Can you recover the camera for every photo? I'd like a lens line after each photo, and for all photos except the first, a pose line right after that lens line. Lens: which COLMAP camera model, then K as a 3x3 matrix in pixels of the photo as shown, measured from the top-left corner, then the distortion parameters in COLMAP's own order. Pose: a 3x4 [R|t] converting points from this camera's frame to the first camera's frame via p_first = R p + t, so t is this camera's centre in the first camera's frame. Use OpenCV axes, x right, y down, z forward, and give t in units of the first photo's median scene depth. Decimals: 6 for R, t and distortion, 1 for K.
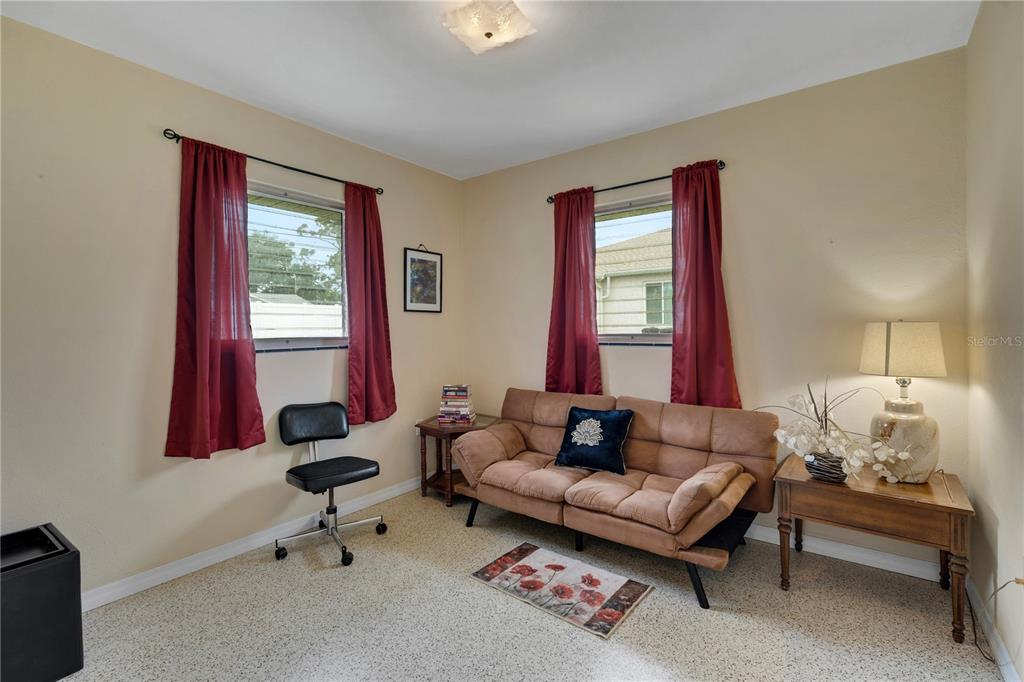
lens RADIAL K [[462.7, 0, 508.7], [0, 462.7, 343.6], [0, 0, 1]] dist [-0.011724, 0.000154]
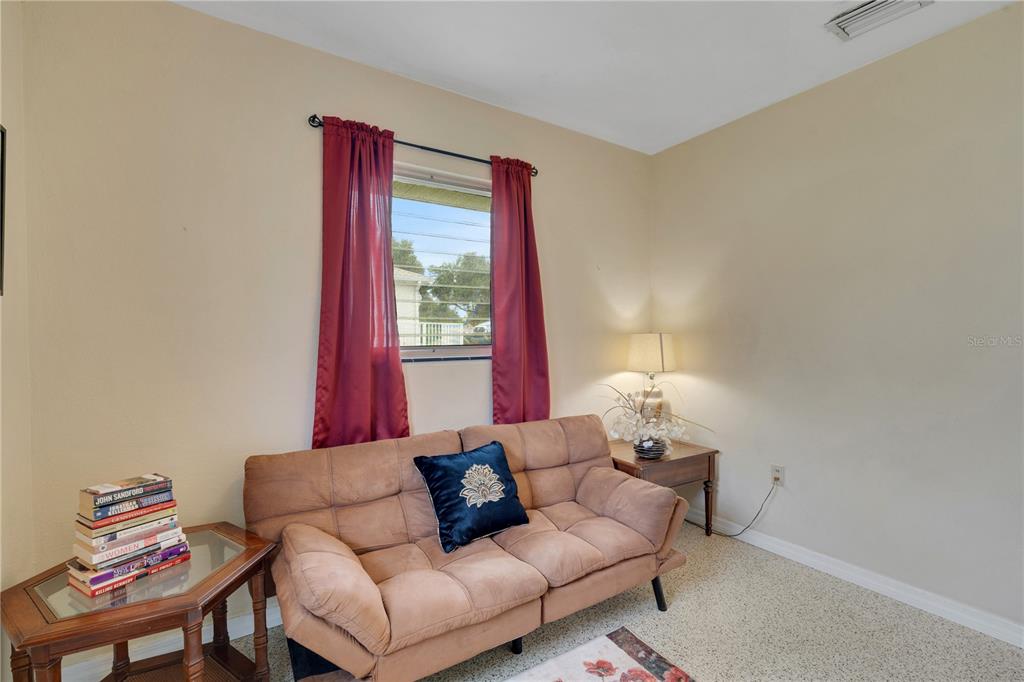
lens RADIAL K [[460.0, 0, 512.6], [0, 460.0, 348.0], [0, 0, 1]] dist [-0.010217, 0.000308]
pose [[0.332106, -0.019246, 0.943046, -0.447476], [0.034091, 0.999384, 0.008390, -0.021202], [-0.942626, 0.029363, 0.332557, 0.674746]]
